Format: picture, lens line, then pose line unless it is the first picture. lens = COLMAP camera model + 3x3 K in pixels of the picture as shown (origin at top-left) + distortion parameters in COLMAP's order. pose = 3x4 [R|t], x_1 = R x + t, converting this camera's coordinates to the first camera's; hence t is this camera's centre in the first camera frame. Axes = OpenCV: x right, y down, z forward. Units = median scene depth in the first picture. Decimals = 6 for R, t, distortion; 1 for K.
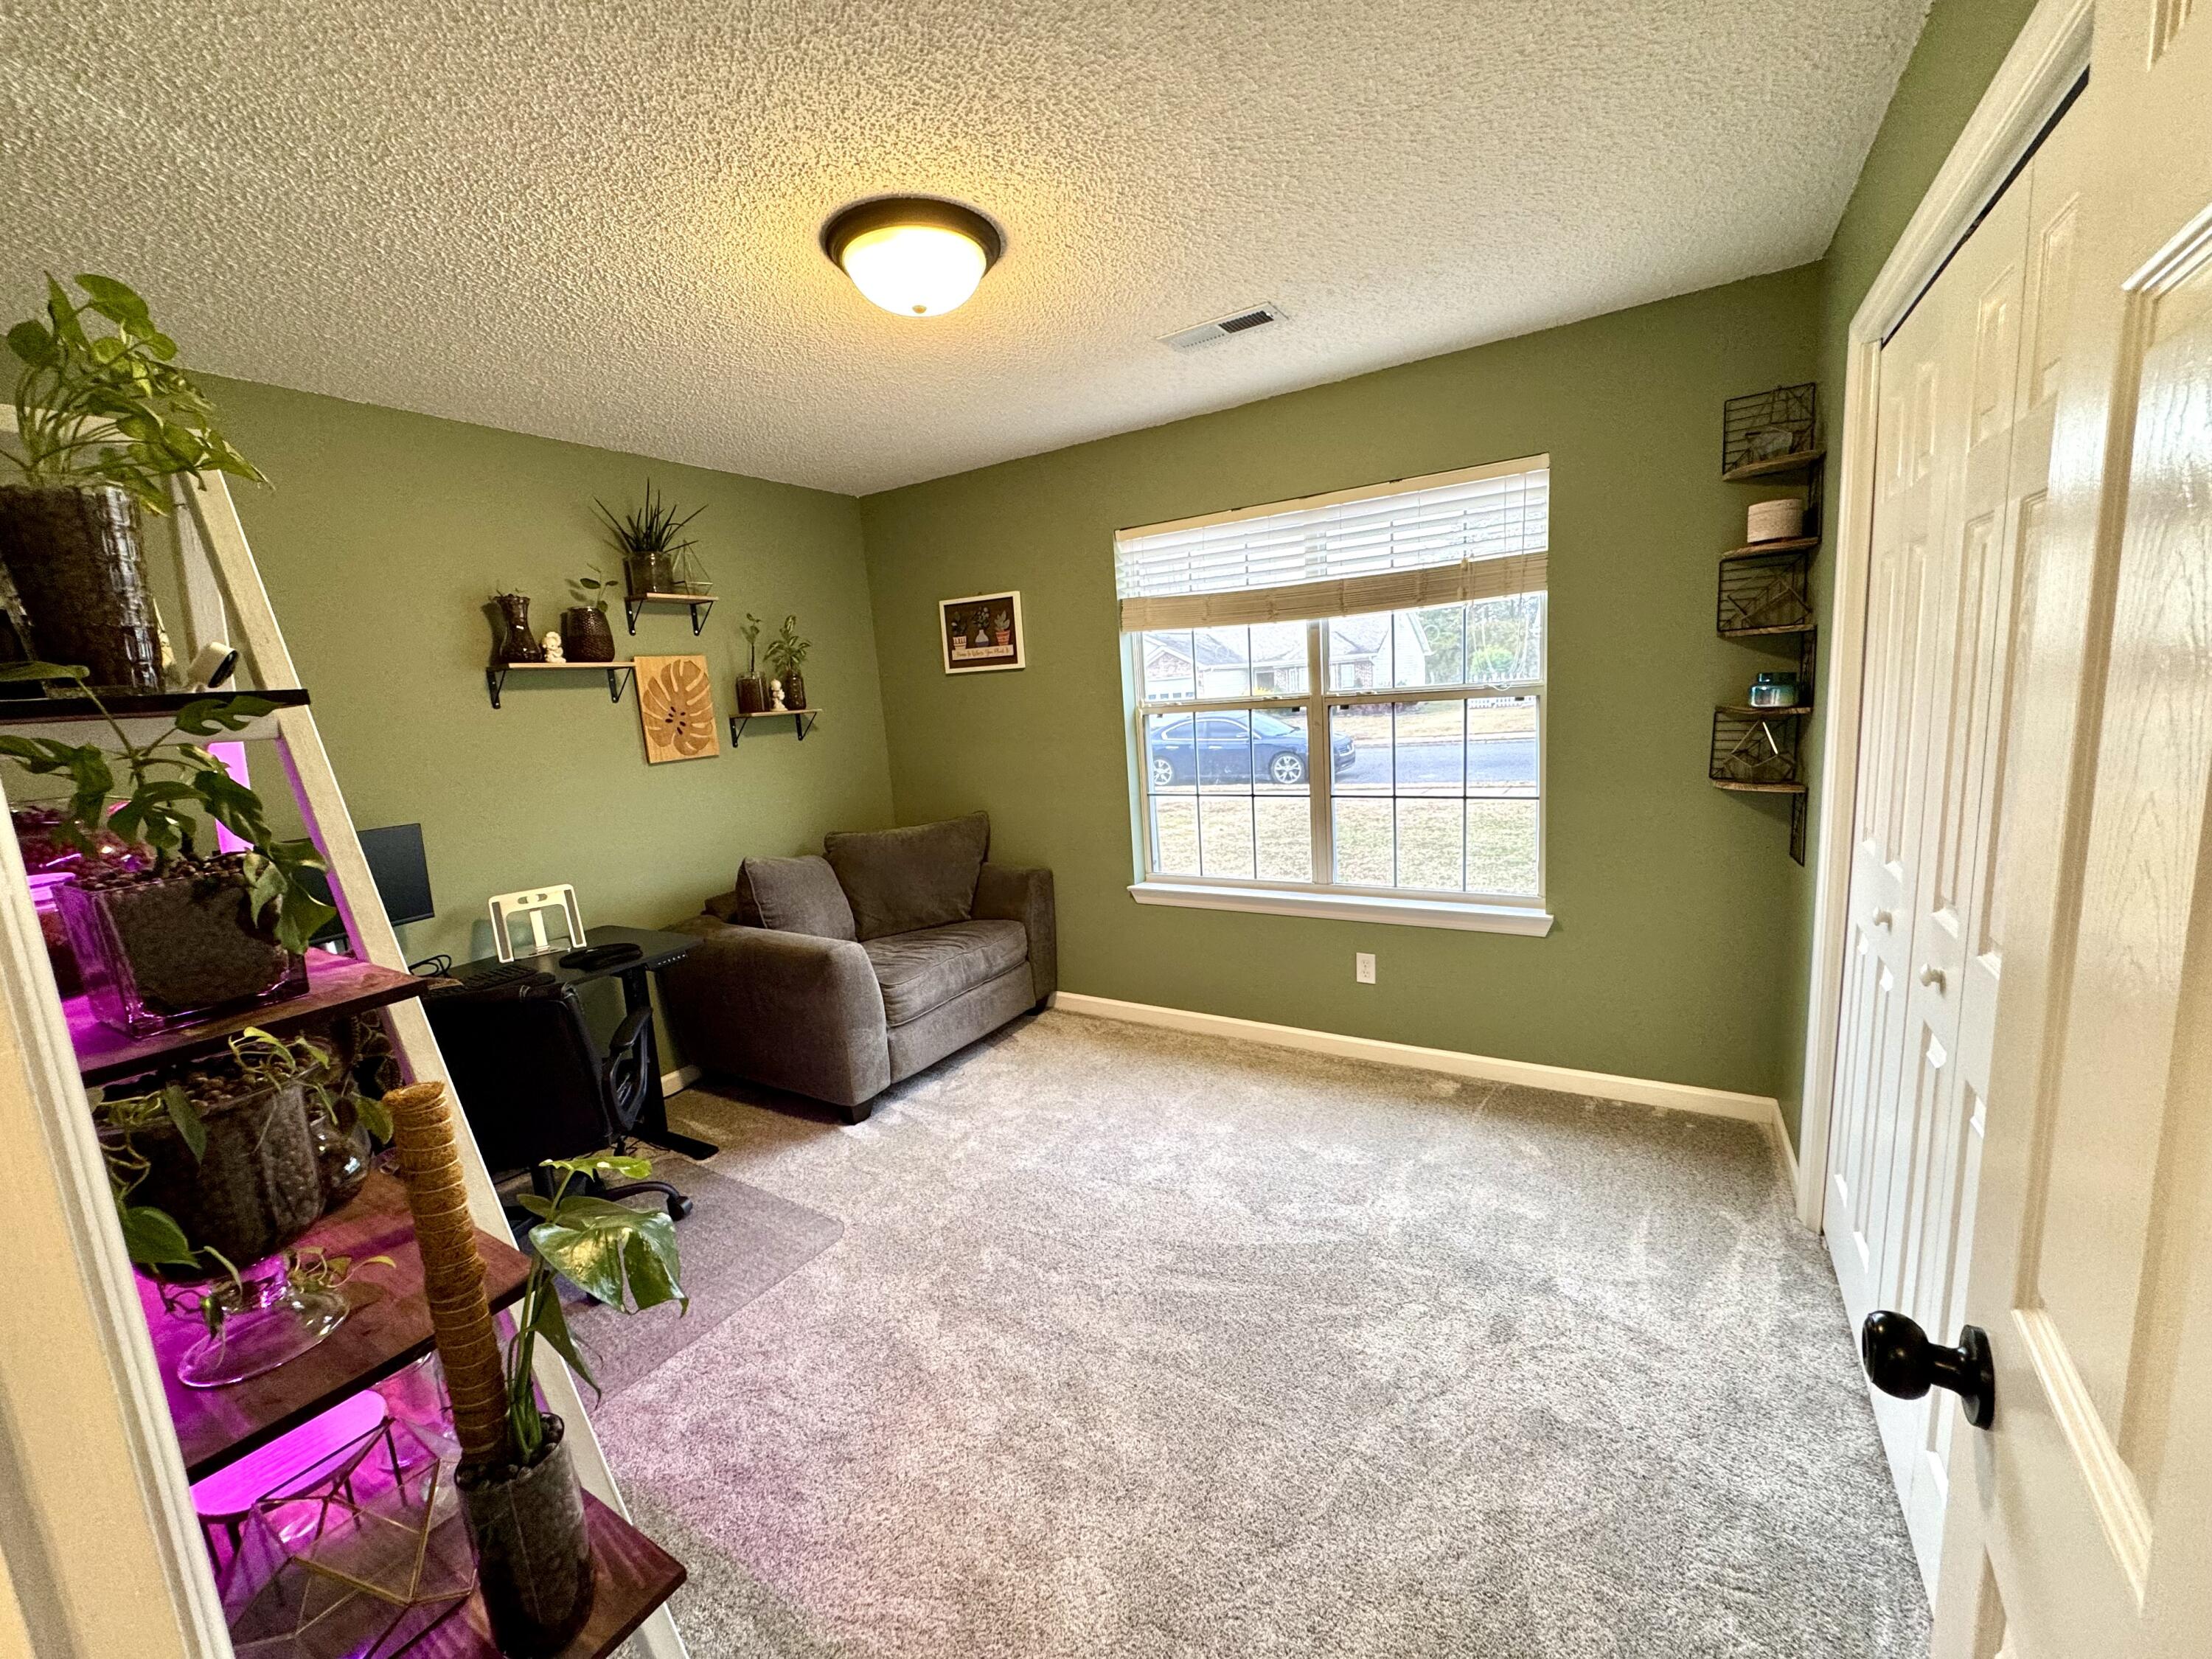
lens RADIAL K [[885.3, 0, 1105.6], [0, 885.3, 835.5], [0, 0, 1]] dist [-0.001903, 0.000347]
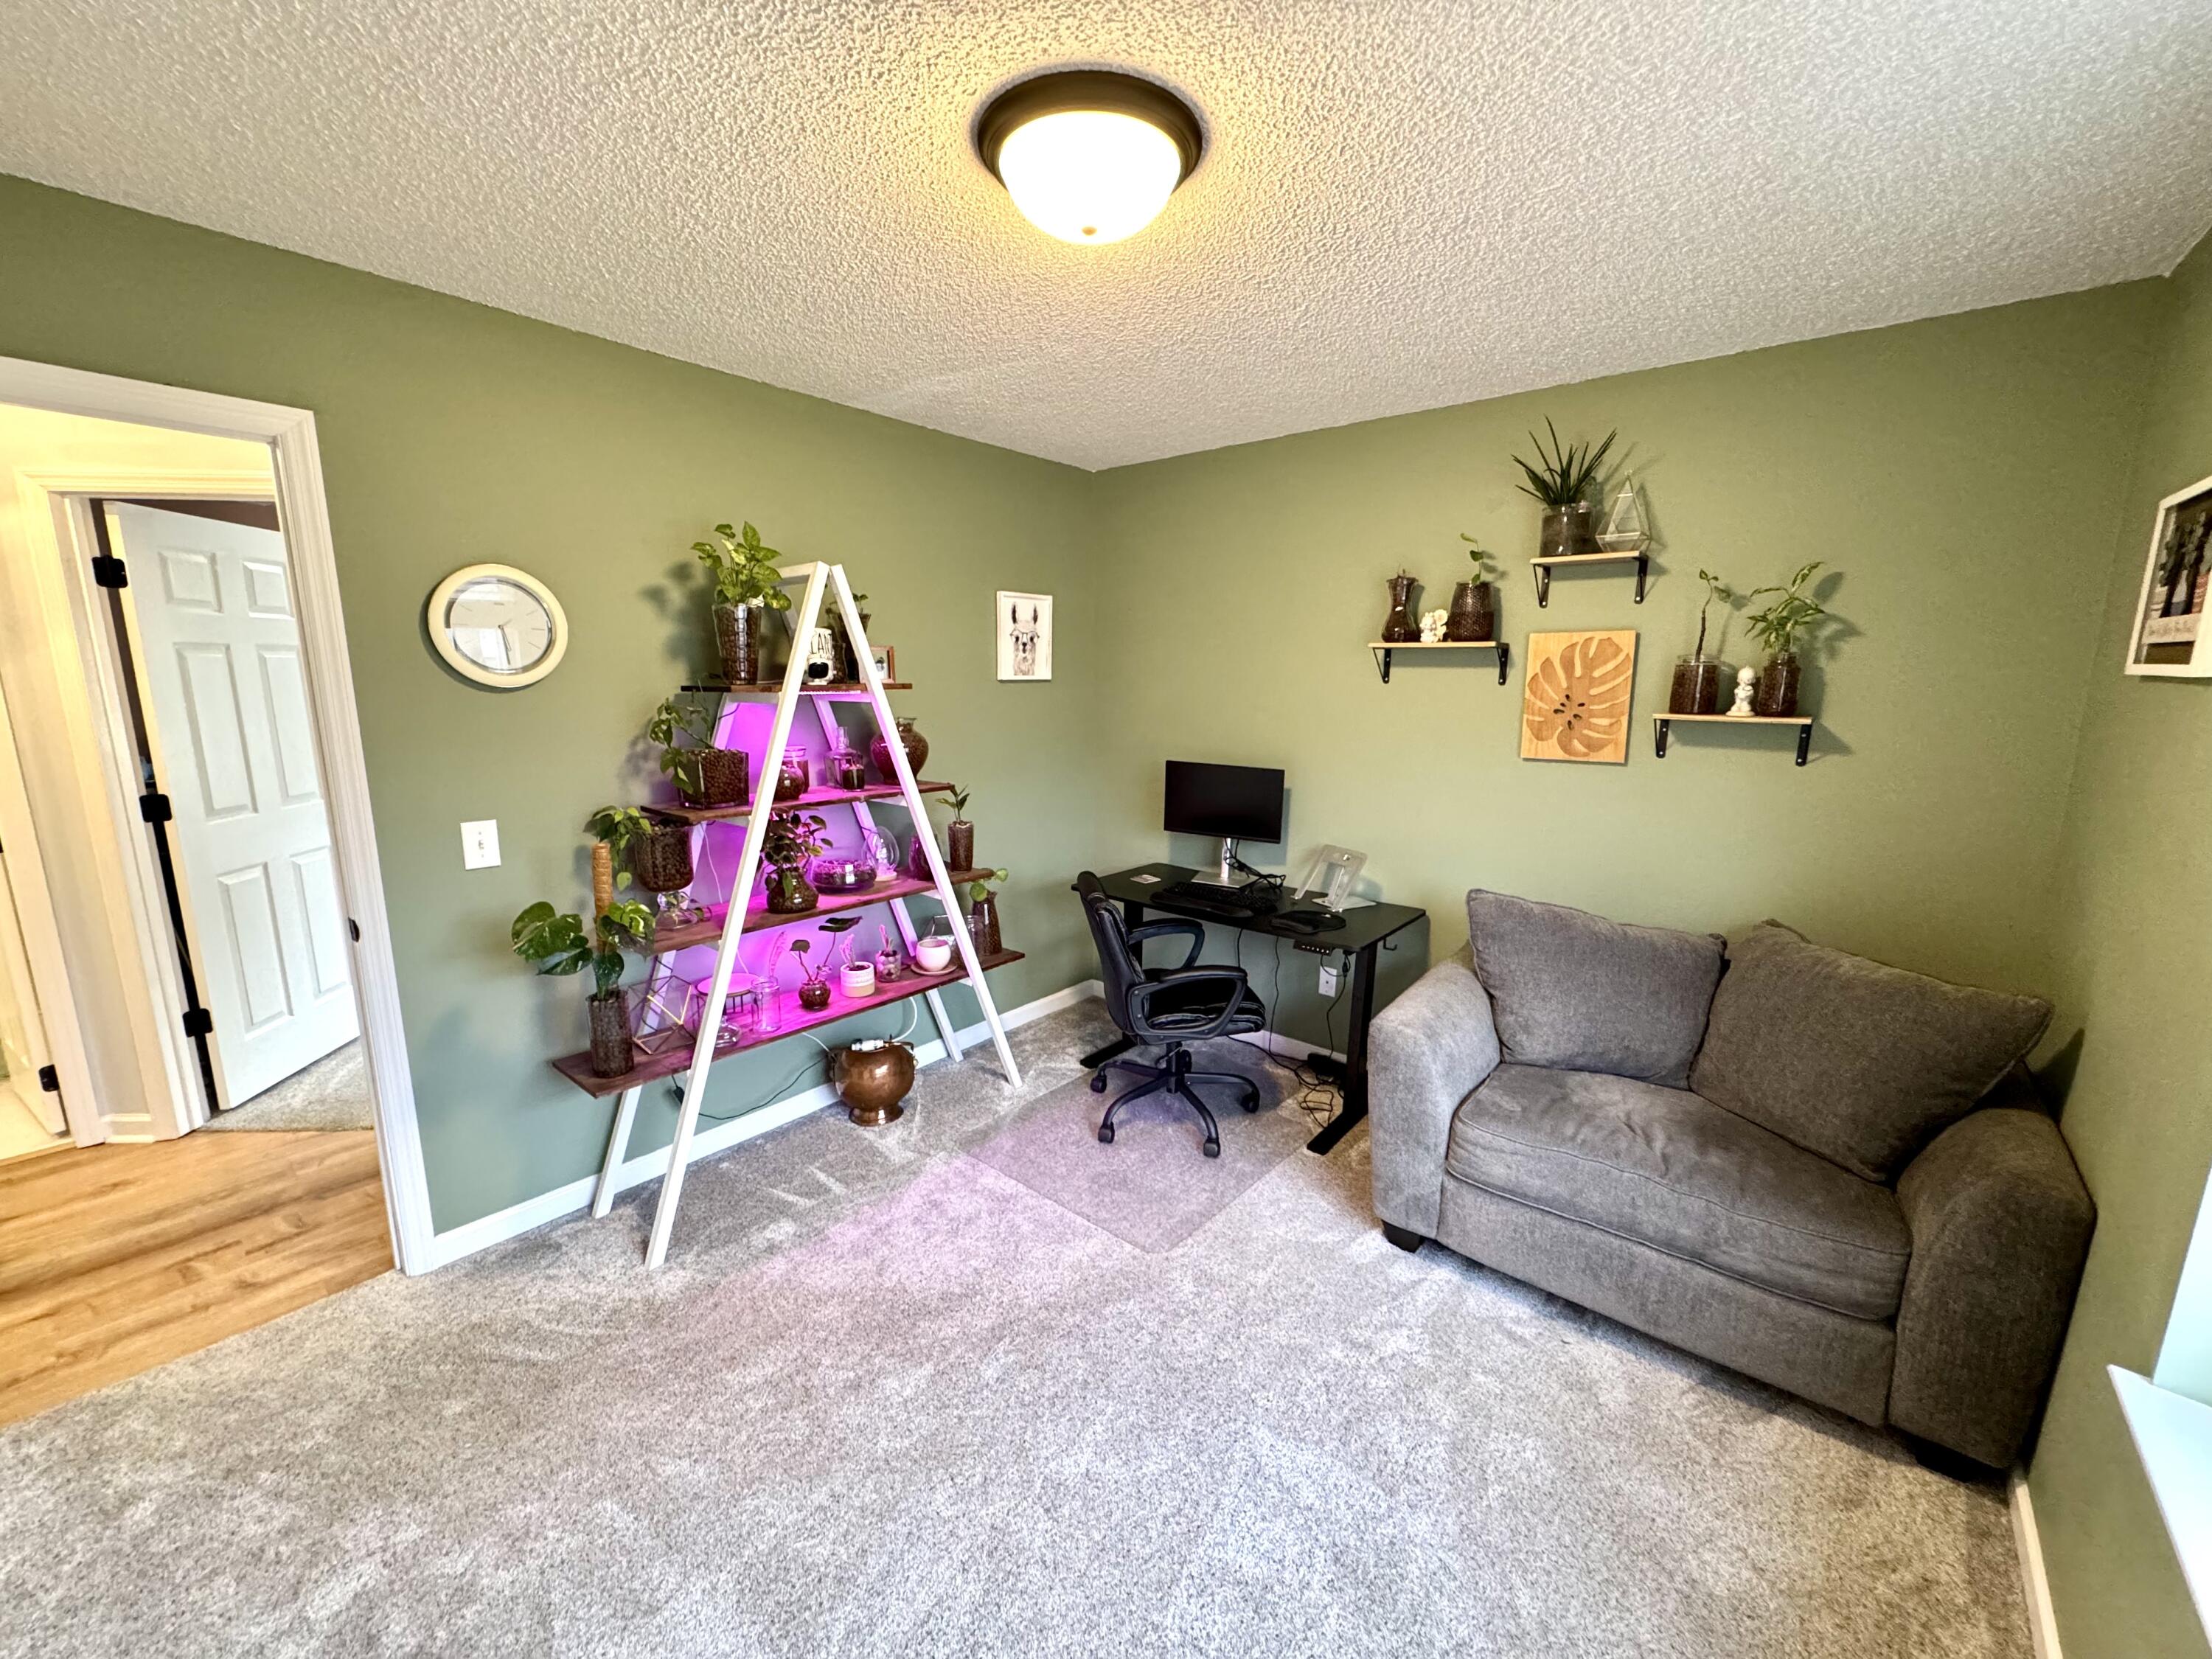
lens RADIAL K [[885.3, 0, 1105.6], [0, 885.3, 835.5], [0, 0, 1]] dist [-0.001903, 0.000347]
pose [[-0.152110, 0.249084, -0.956462, 0.382099], [-0.159632, 0.948826, 0.272482, -0.174818], [0.975387, 0.194129, -0.104564, 0.689033]]
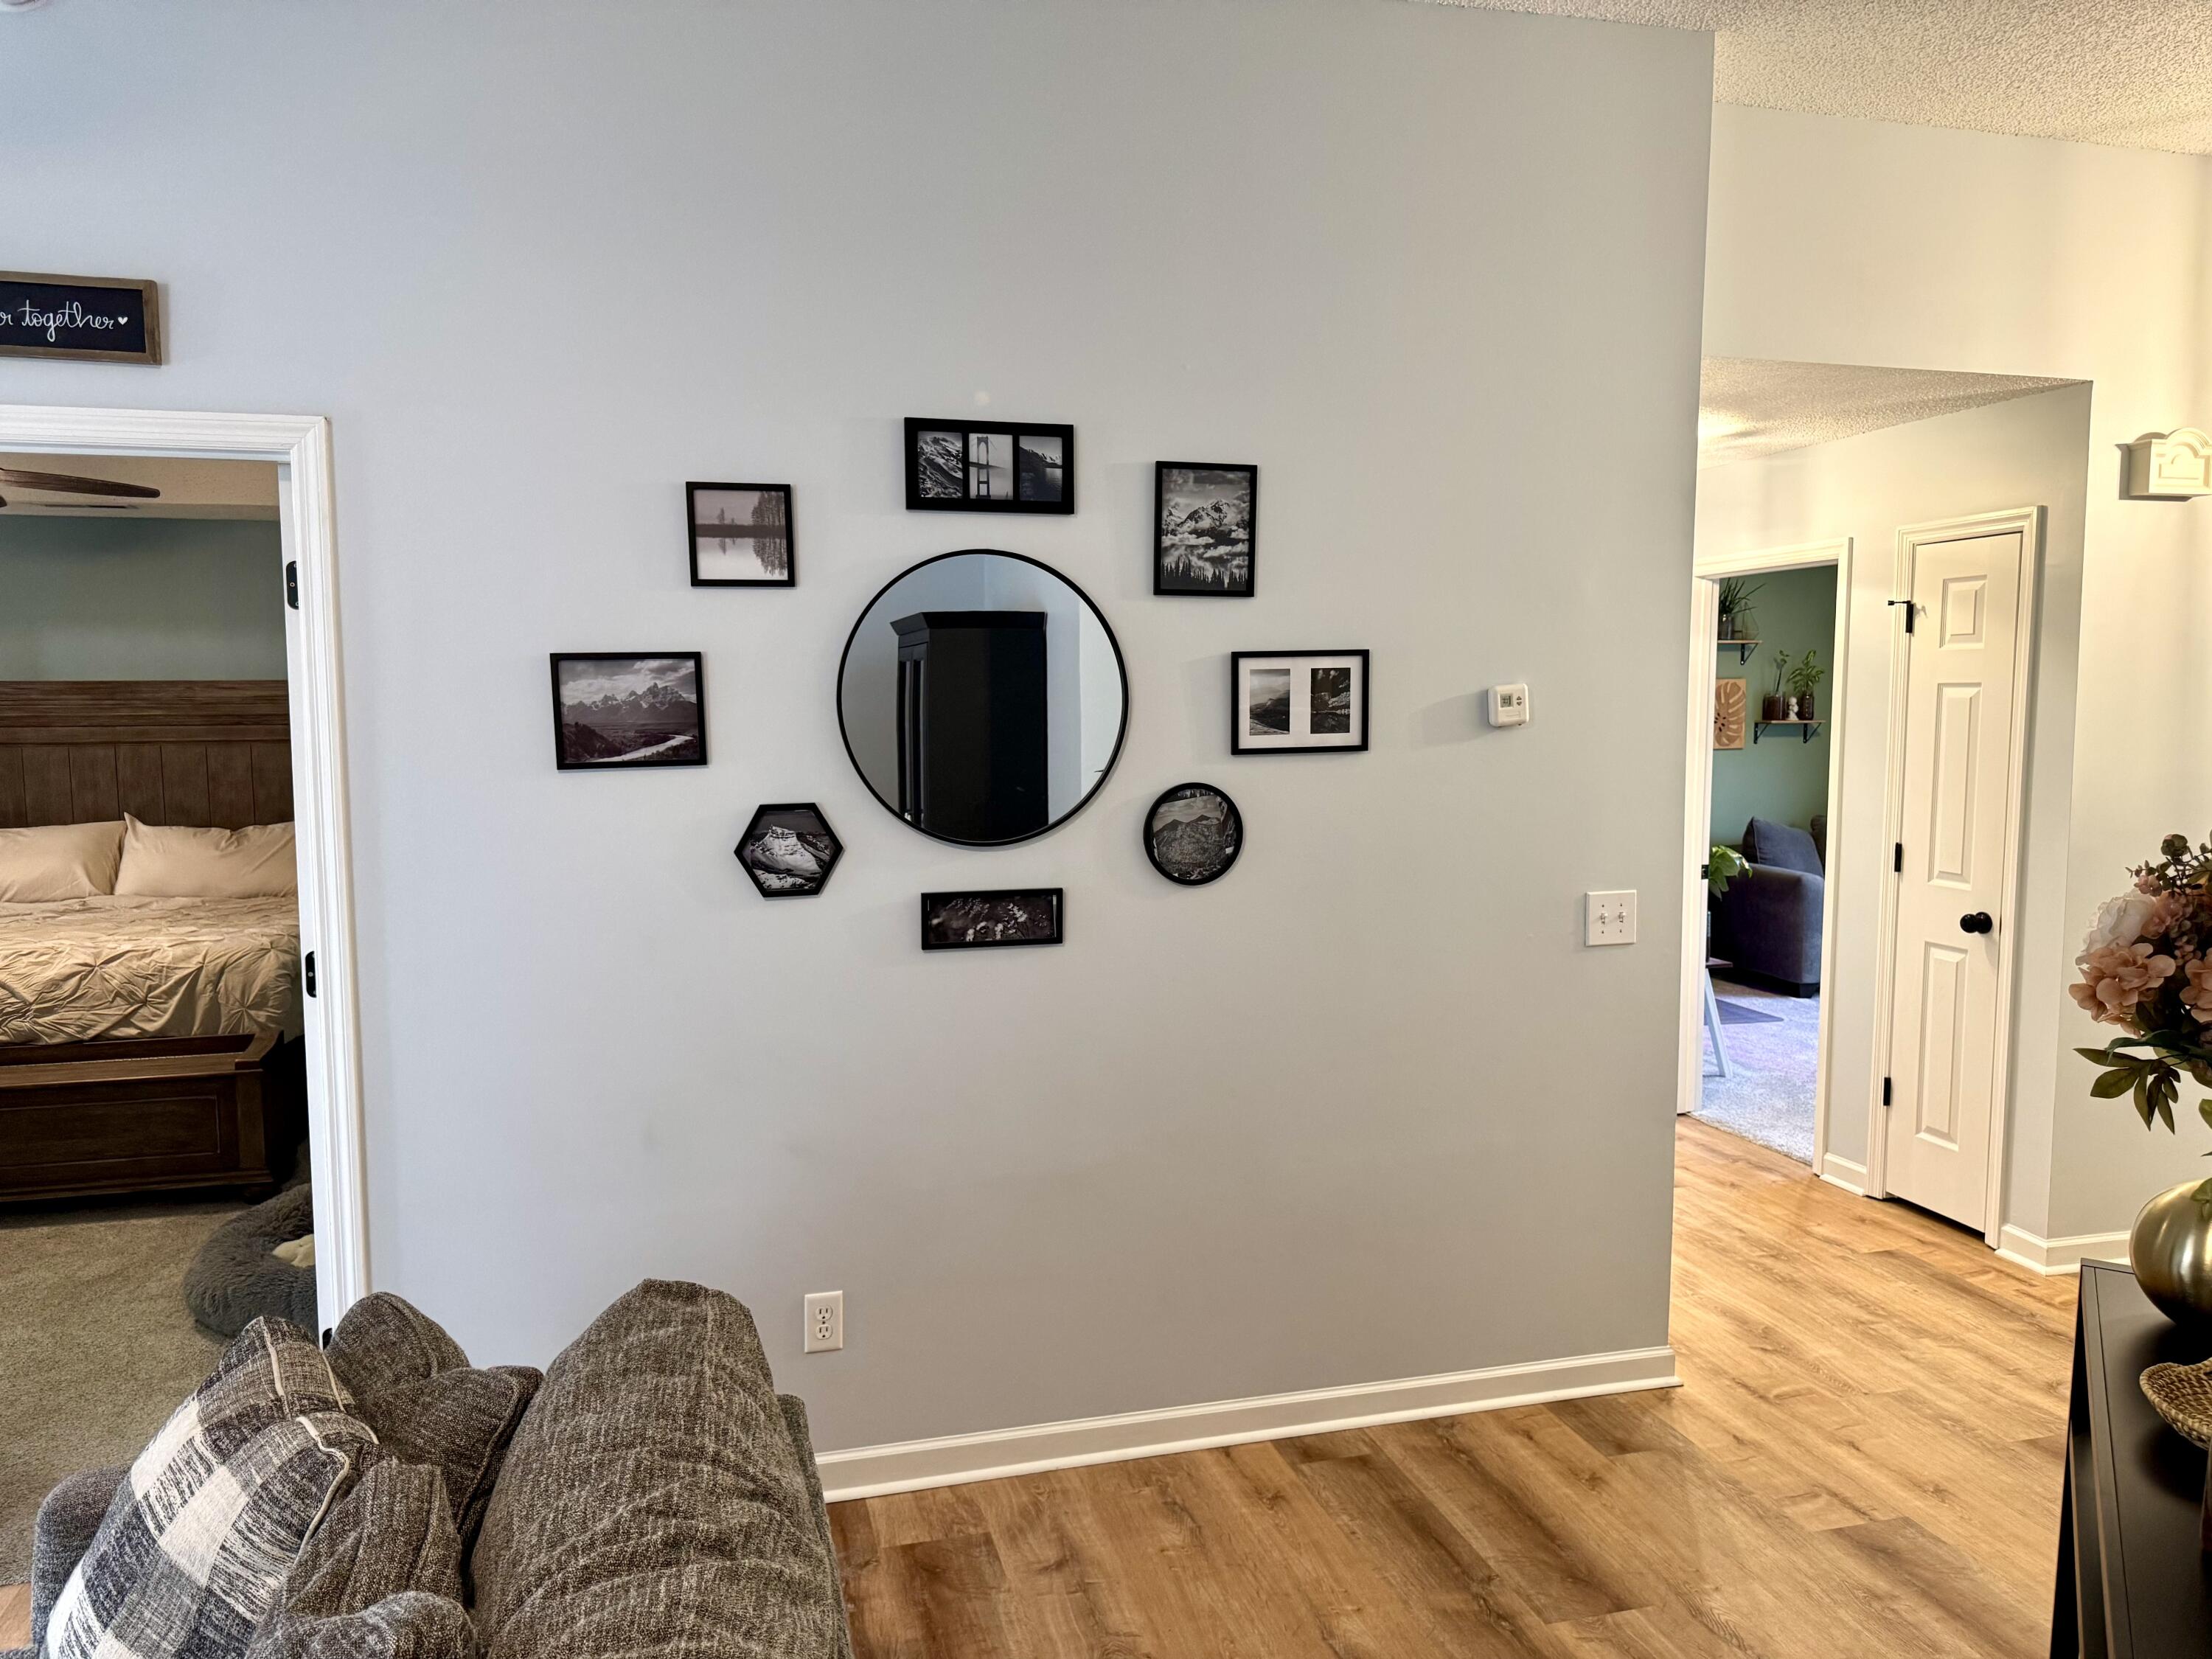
lens RADIAL K [[1568.0, 0, 1114.2], [0, 1568.0, 834.3], [0, 0, 1]] dist [0.056789, -0.061211]
pose [[0.733245, 0.129066, -0.667603, 0.550272], [-0.156799, 0.987454, 0.018686, 0.161091], [0.661638, 0.090978, 0.744283, -1.592074]]
